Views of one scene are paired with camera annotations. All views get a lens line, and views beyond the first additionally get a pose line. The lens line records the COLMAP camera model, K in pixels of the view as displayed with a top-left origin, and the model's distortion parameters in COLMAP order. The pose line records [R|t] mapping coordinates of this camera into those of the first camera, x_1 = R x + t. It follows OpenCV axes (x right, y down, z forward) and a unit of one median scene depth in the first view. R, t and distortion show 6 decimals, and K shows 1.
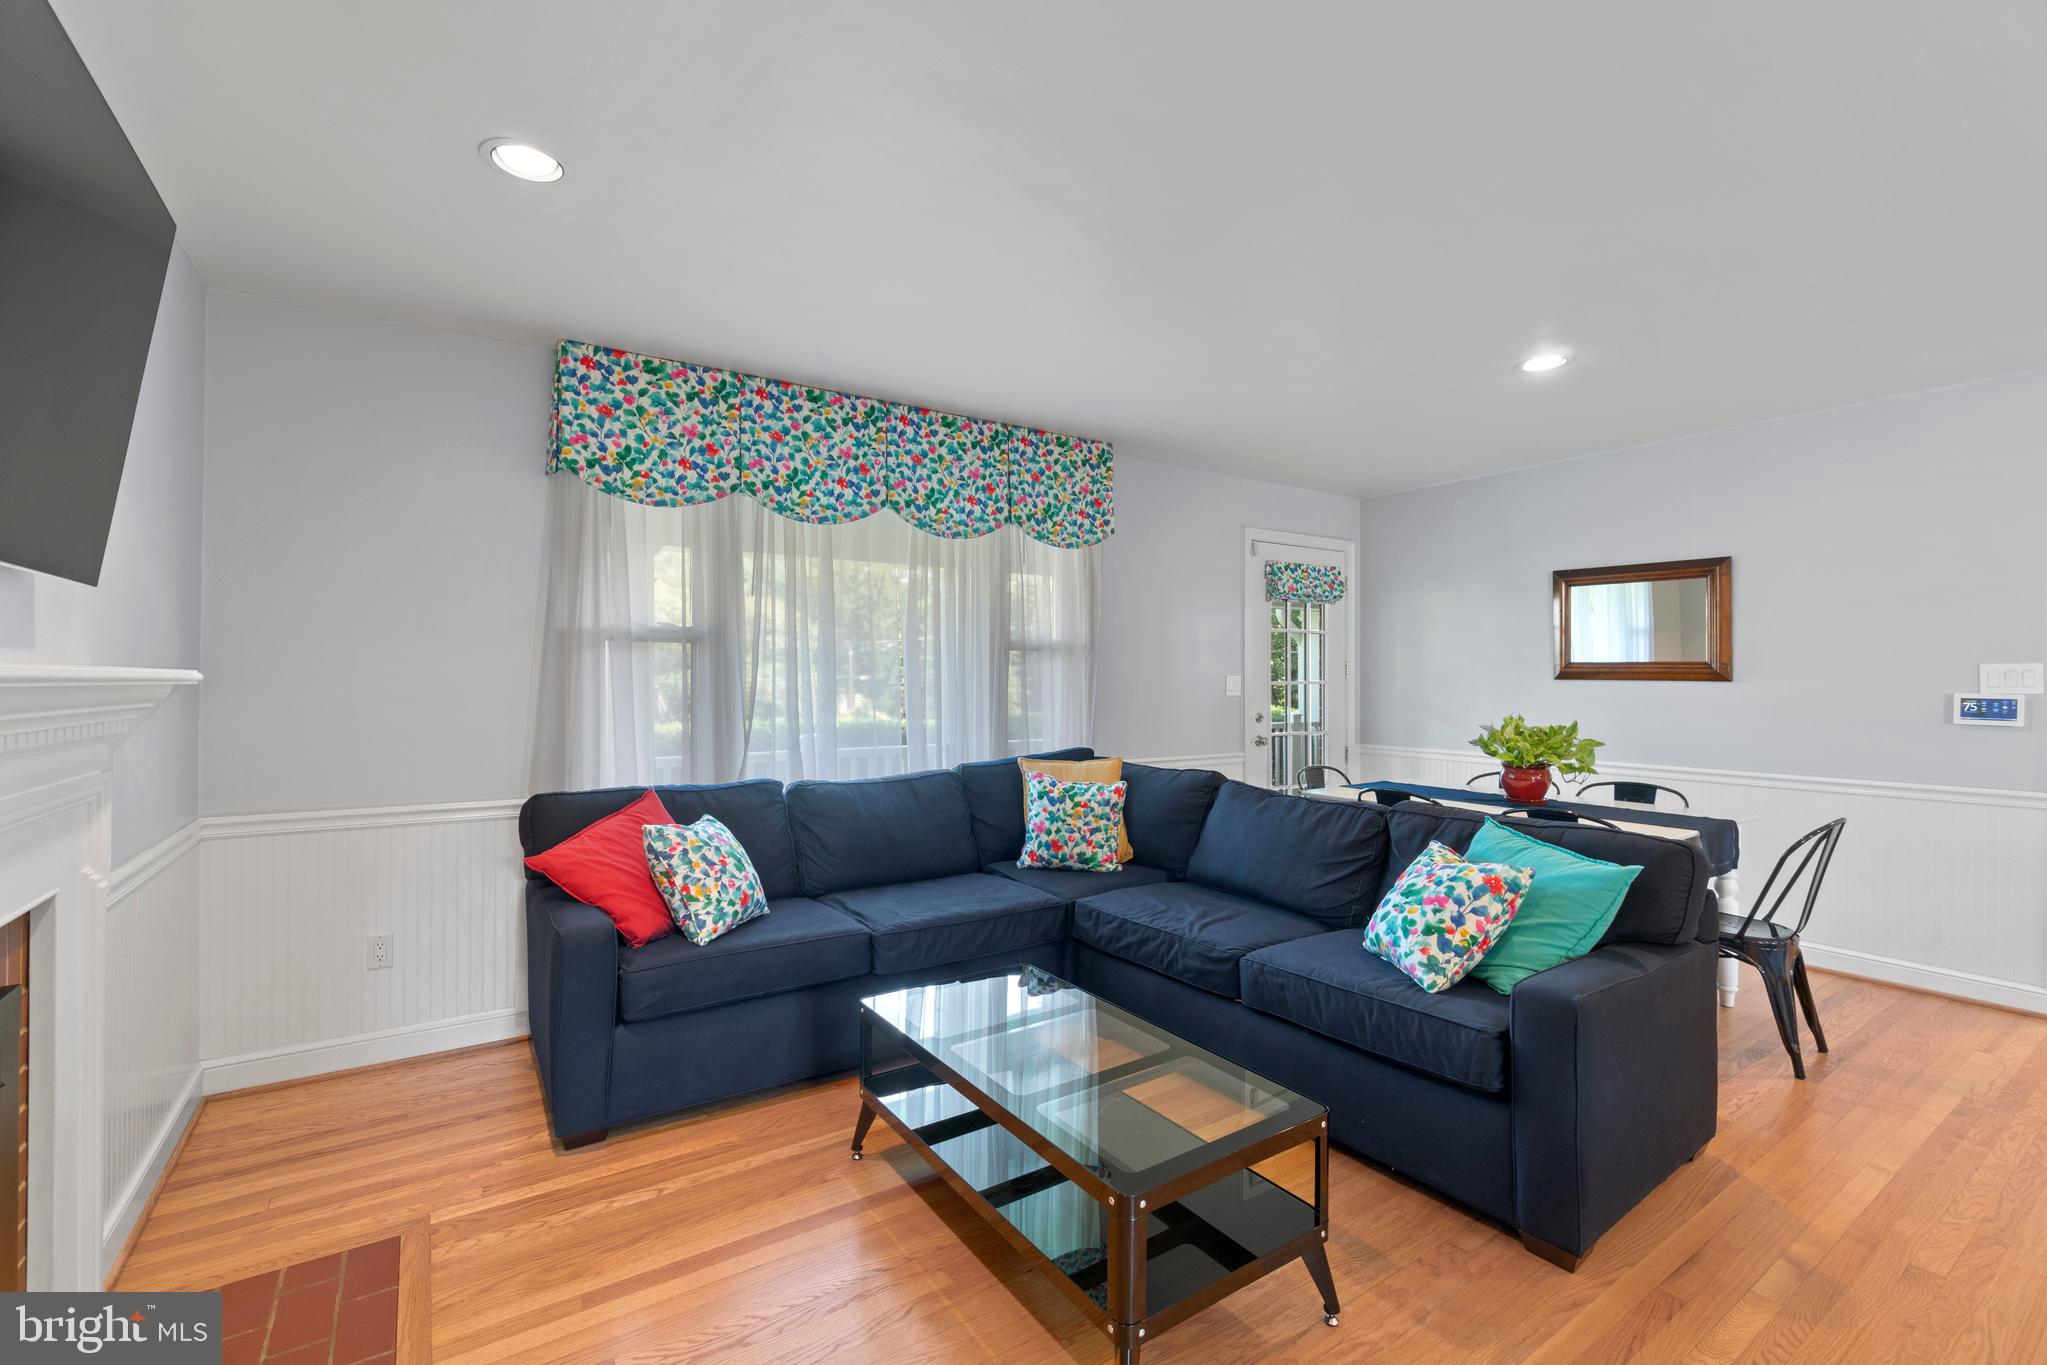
lens RADIAL K [[885.3, 0, 1024.4], [0, 885.3, 667.0], [0, 0, 1]] dist [-0.001915, -0.000885]
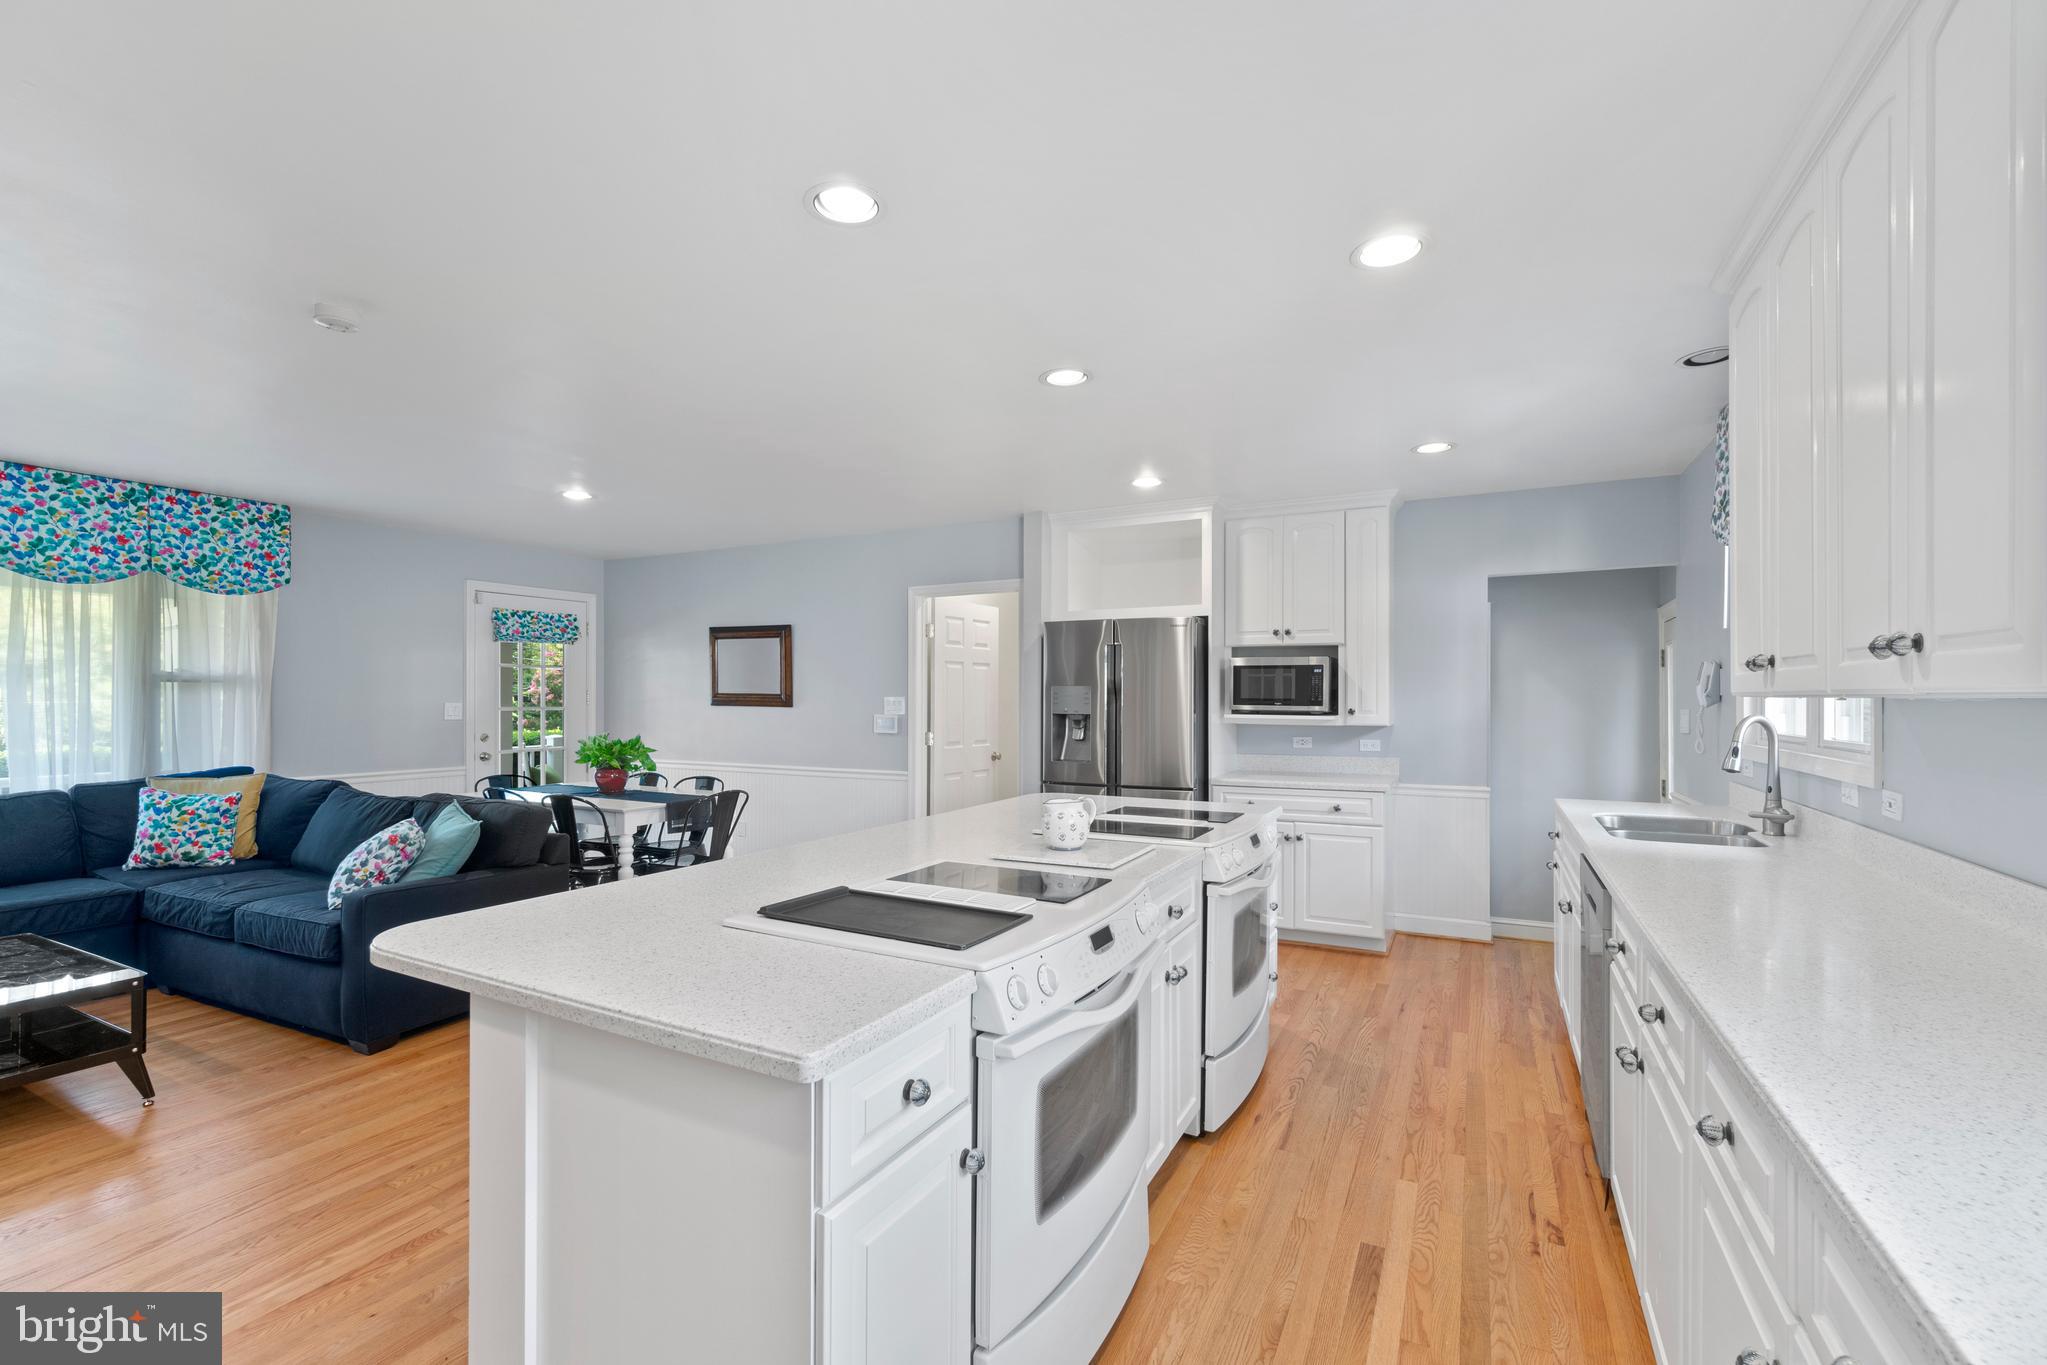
lens RADIAL K [[885.3, 0, 1047.7], [0, 885.3, 685.5], [0, 0, 1]] dist [-0.001915, -0.000885]
pose [[0.878381, 0.005140, 0.477933, 0.485412], [-0.005300, 0.999985, -0.001013, -0.021940], [-0.477932, -0.001643, 0.878395, -0.582994]]
